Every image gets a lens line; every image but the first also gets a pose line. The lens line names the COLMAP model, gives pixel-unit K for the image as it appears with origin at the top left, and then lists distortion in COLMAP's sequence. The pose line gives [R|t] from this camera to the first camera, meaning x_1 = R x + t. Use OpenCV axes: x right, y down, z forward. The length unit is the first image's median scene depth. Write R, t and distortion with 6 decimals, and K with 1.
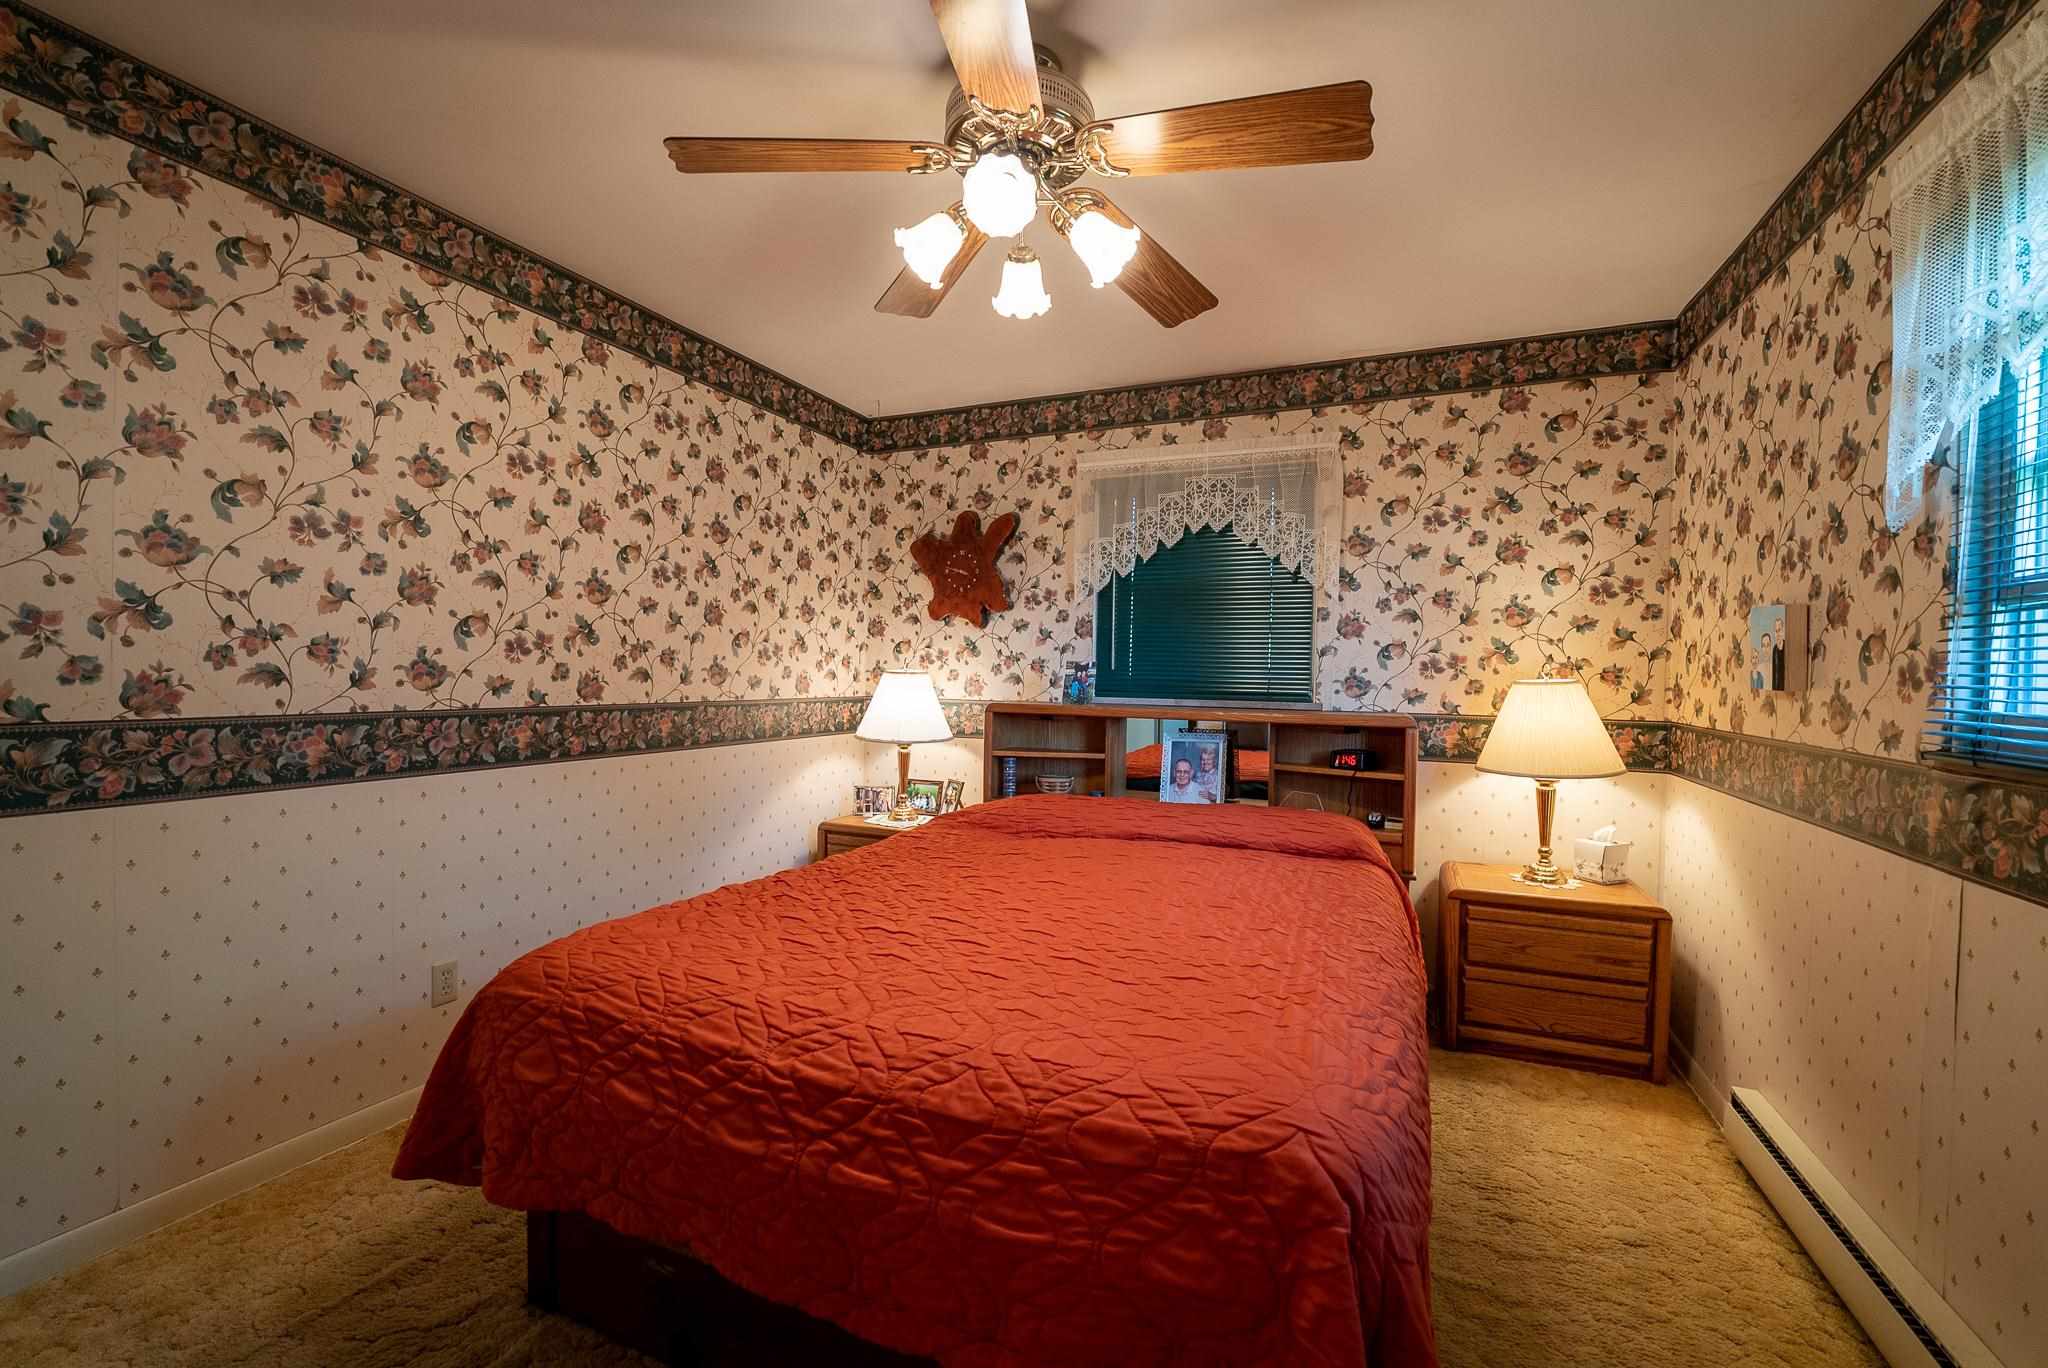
lens RADIAL K [[842.9, 0, 1026.9], [0, 842.9, 681.2], [0, 0, 1]] dist [-0.027744, 0.002416]
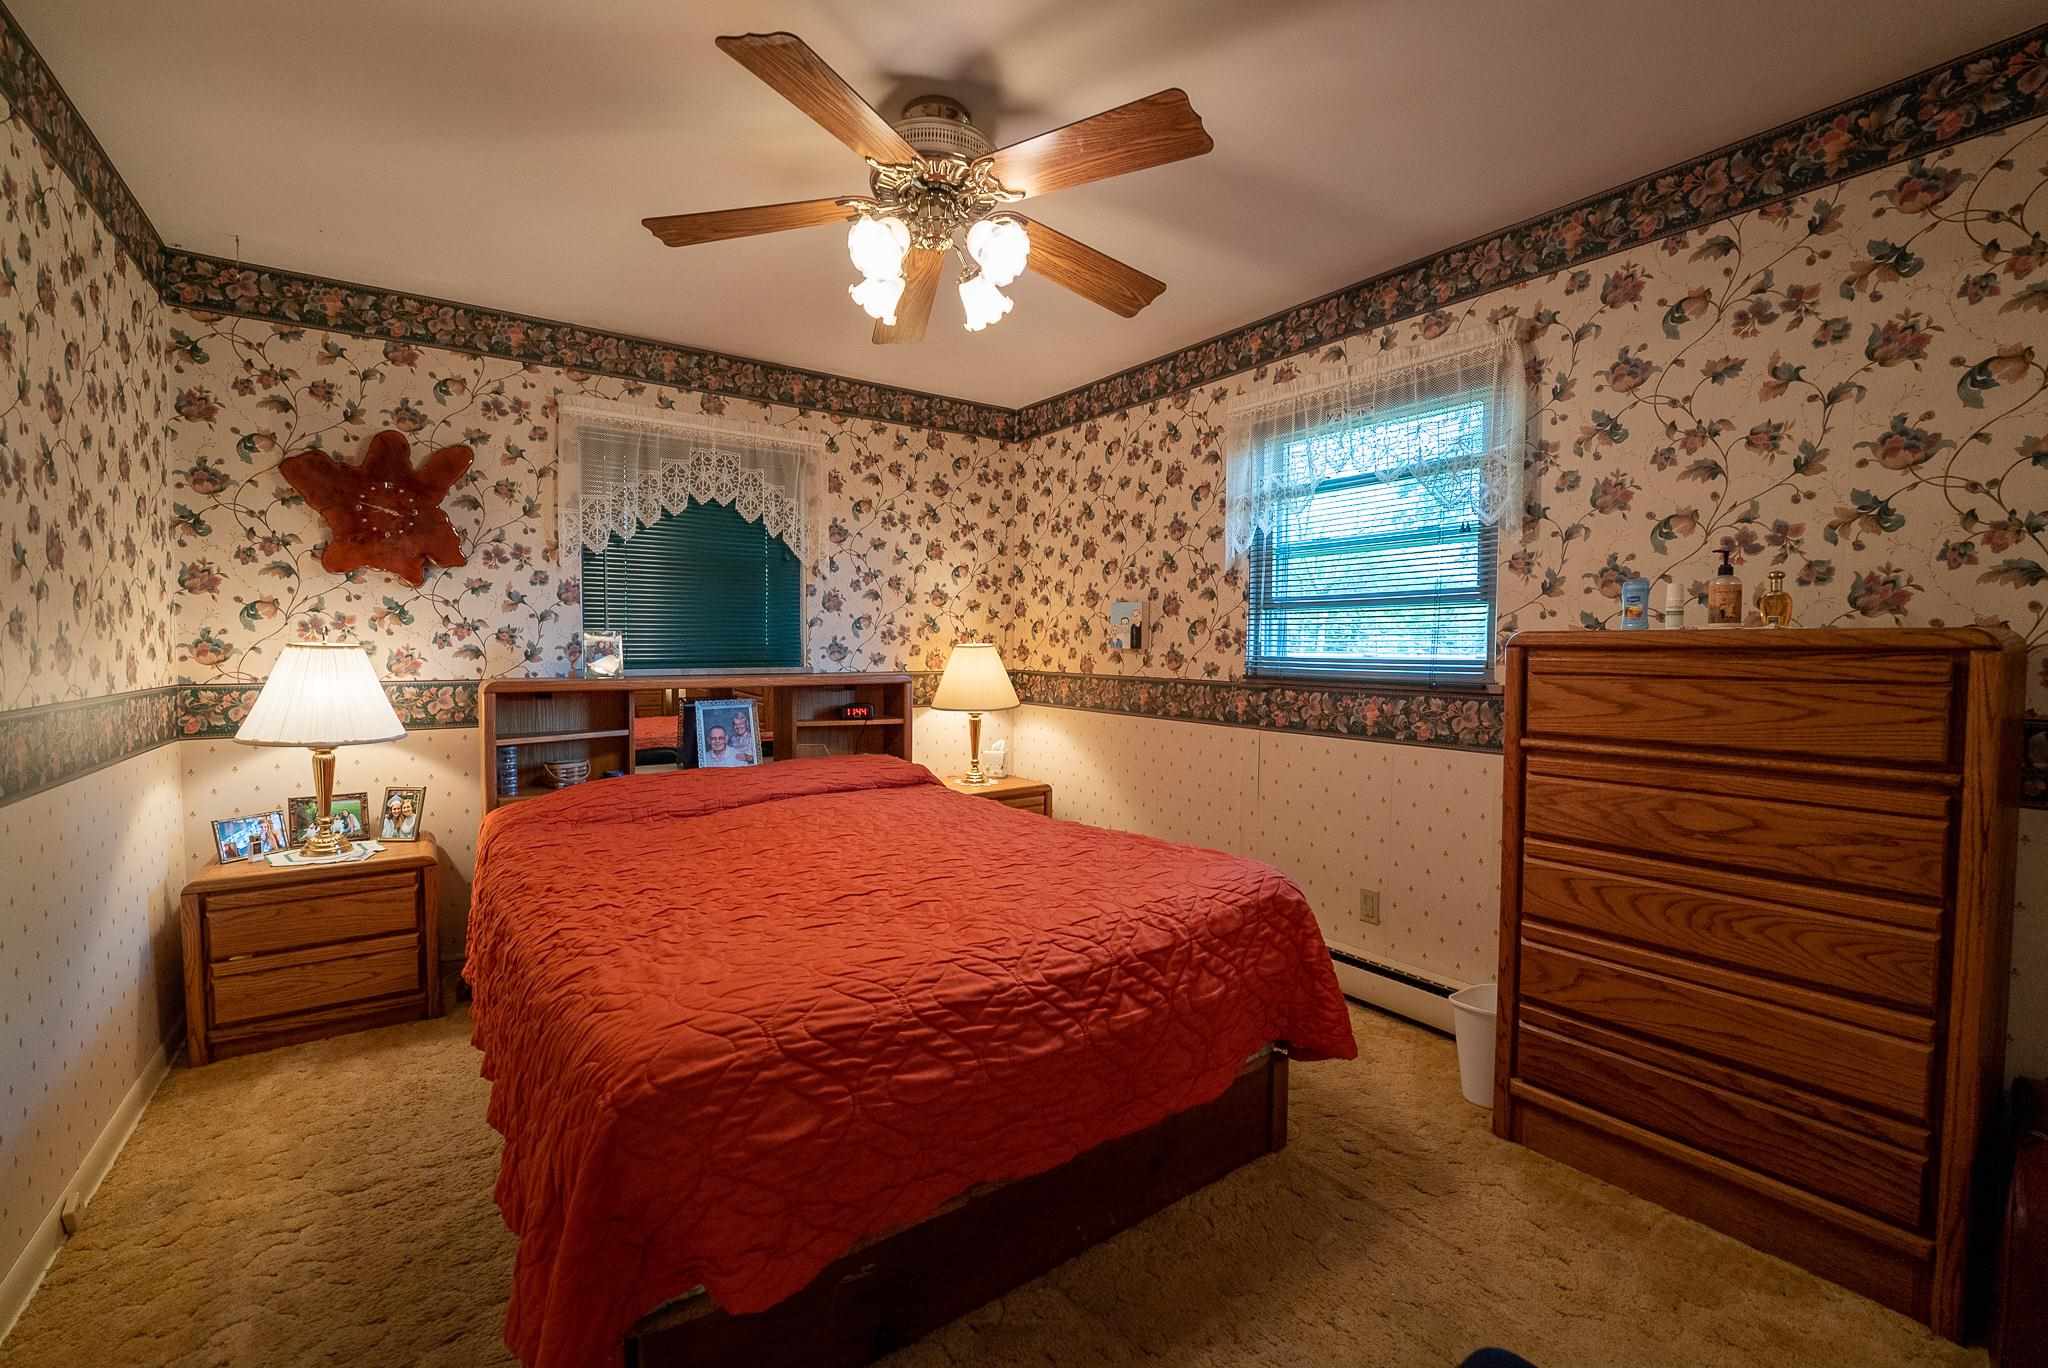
lens RADIAL K [[842.9, 0, 1012.1], [0, 842.9, 681.2], [0, 0, 1]] dist [-0.027744, 0.002416]
pose [[0.514113, -0.050720, 0.856222, -0.511710], [0.013650, 0.998607, 0.050959, -0.009713], [-0.857614, -0.014512, 0.514089, 0.163738]]
